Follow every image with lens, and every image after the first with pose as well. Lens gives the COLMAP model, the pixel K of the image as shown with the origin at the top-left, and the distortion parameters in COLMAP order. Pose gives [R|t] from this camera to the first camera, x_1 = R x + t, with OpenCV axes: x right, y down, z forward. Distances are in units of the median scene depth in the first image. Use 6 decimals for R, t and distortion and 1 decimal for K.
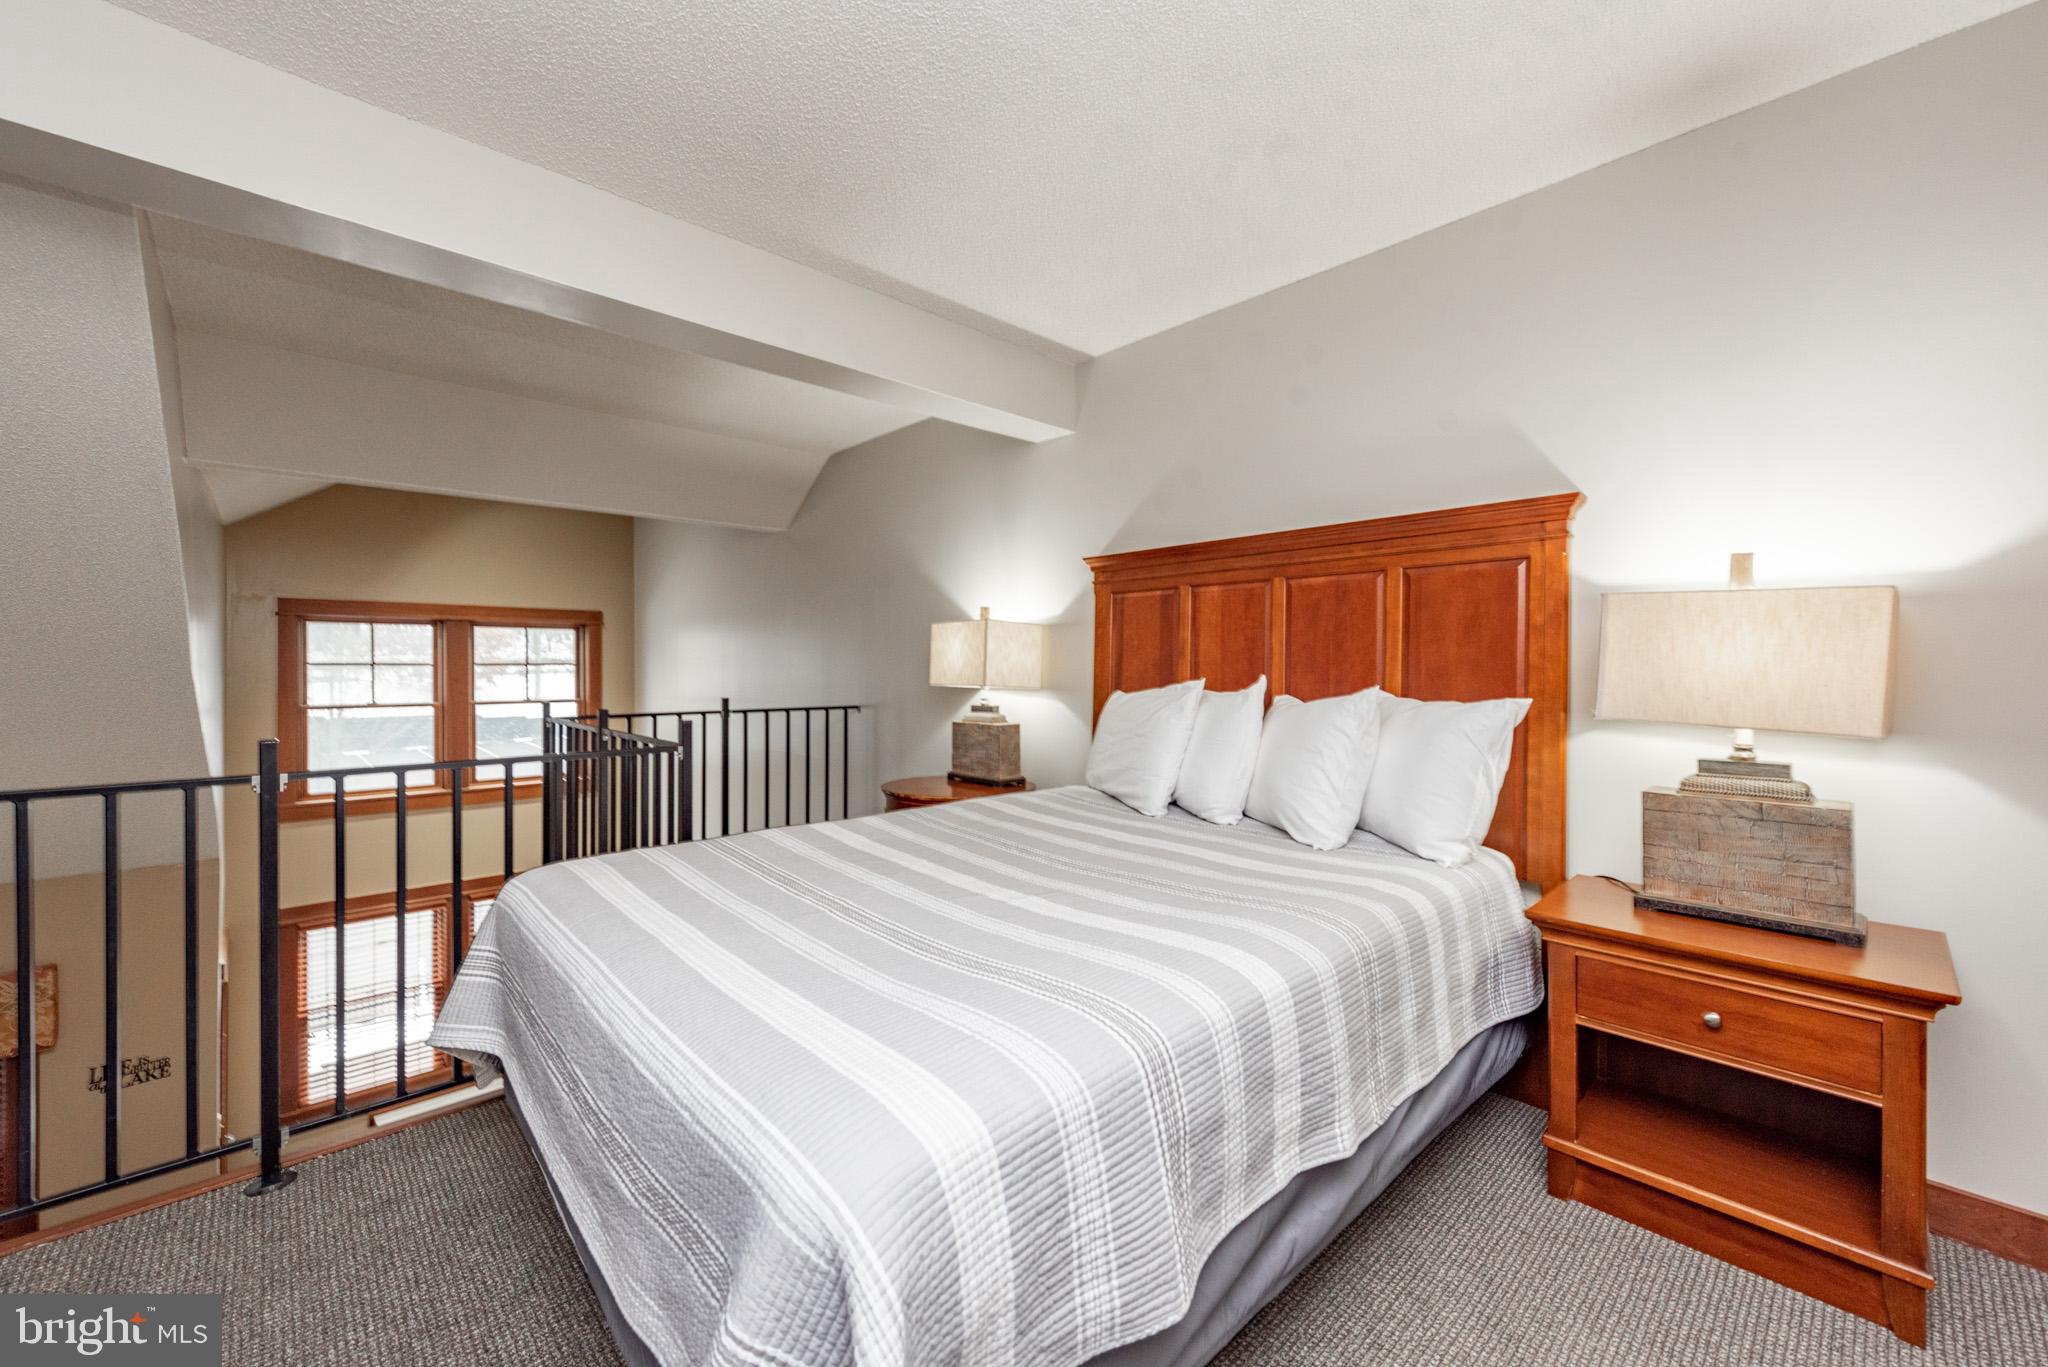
lens RADIAL K [[824.3, 0, 993.9], [0, 824.3, 657.9], [0, 0, 1]] dist [0.011925, -0.000129]
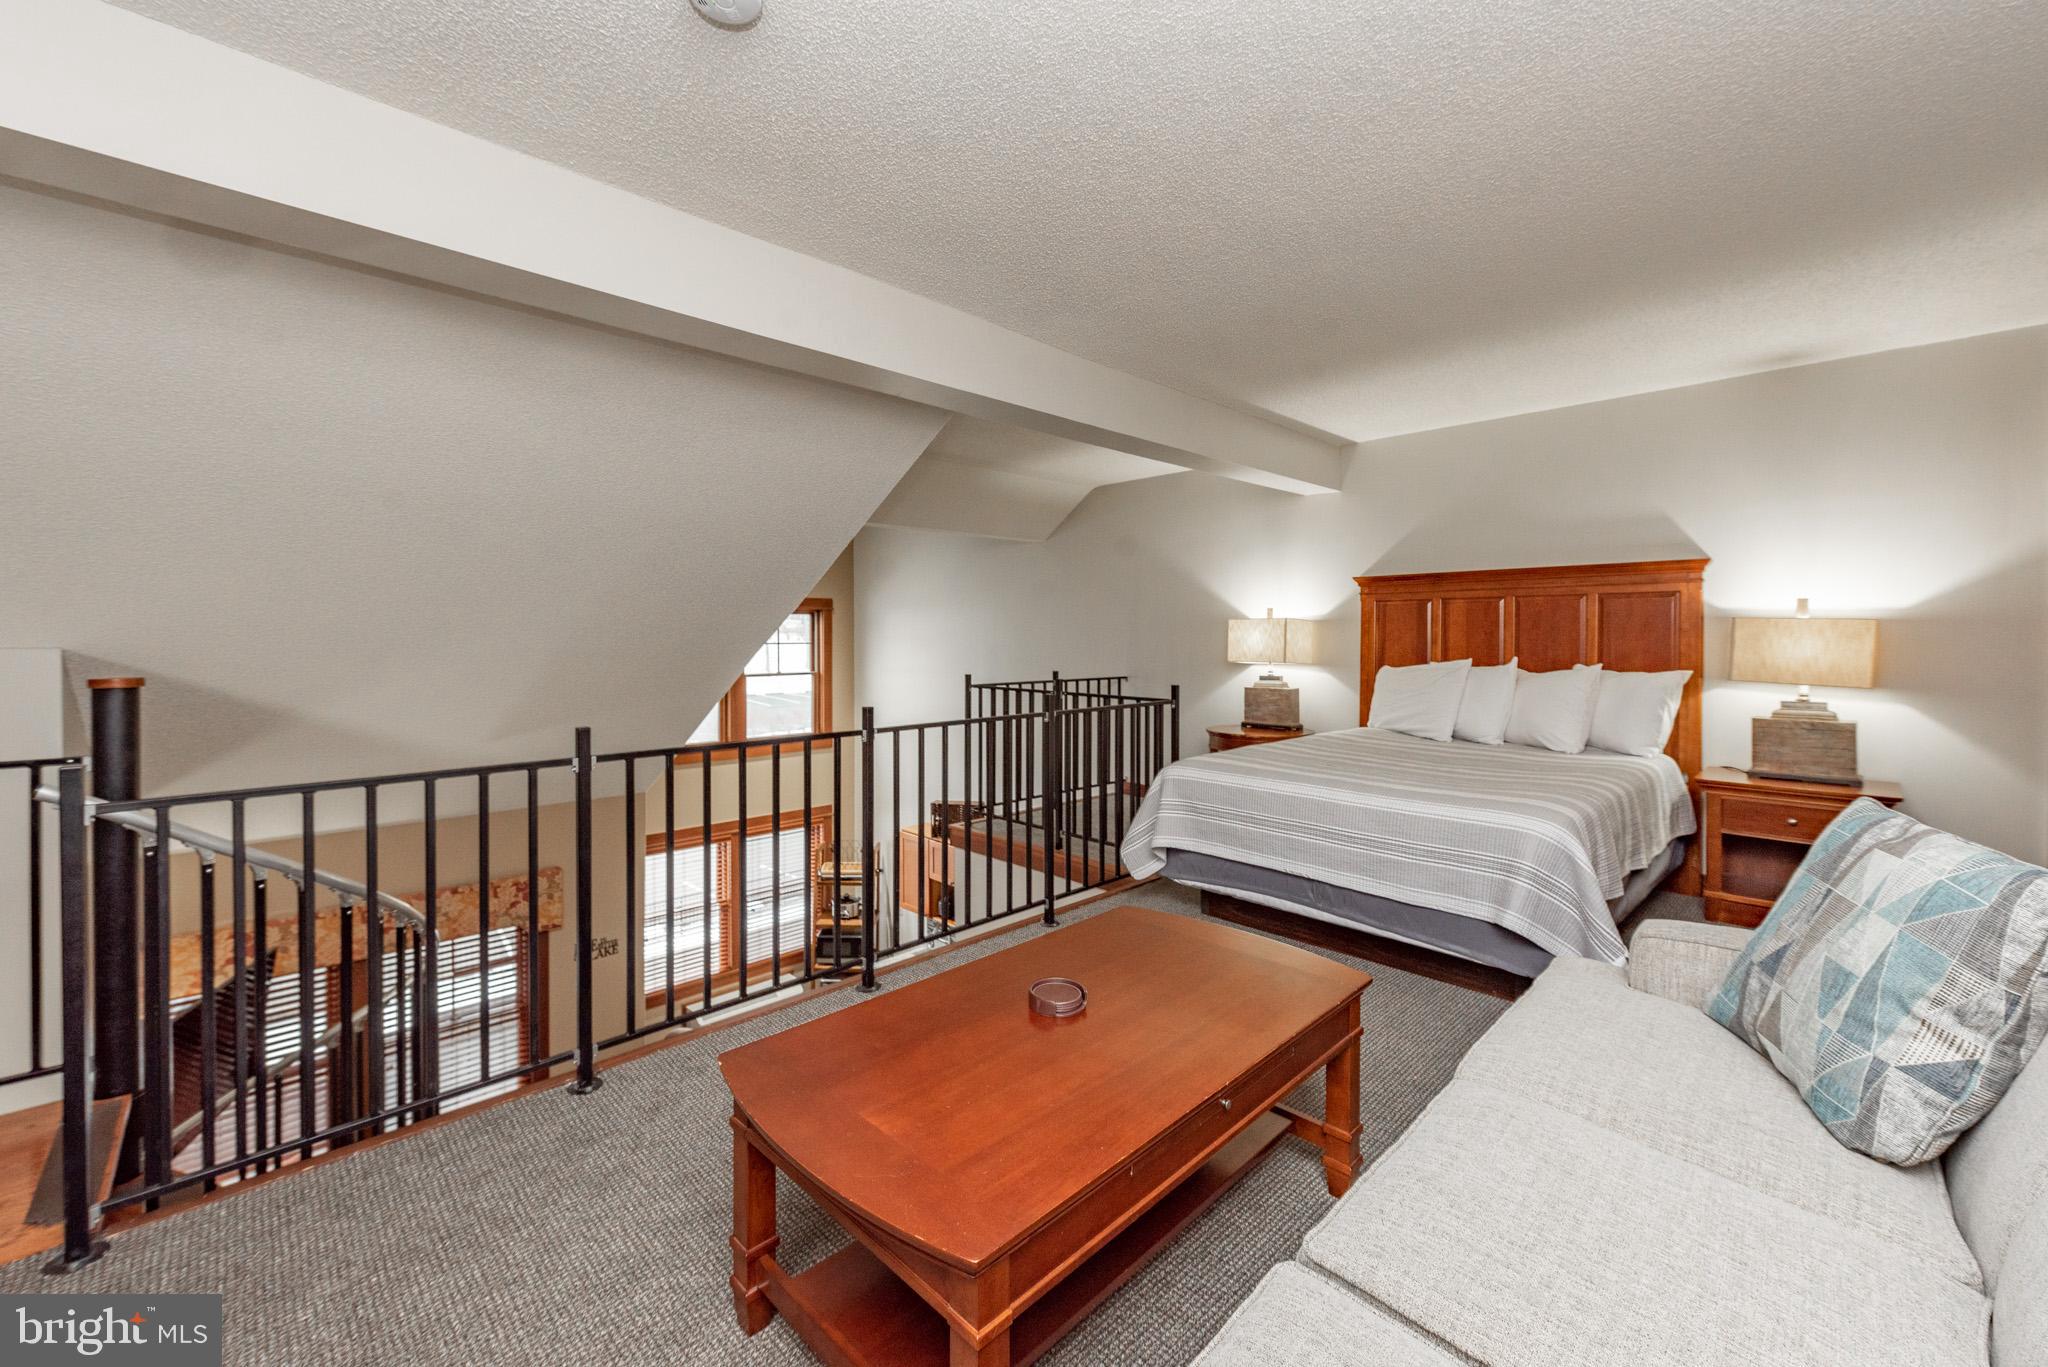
lens RADIAL K [[845.9, 0, 997.4], [0, 845.9, 630.9], [0, 0, 1]] dist [0.000858, 0.000061]
pose [[0.999893, -0.001918, 0.014484, -0.665143], [0.001875, 0.999994, 0.002914, -0.035138], [-0.014490, -0.002887, 0.999891, -0.627591]]
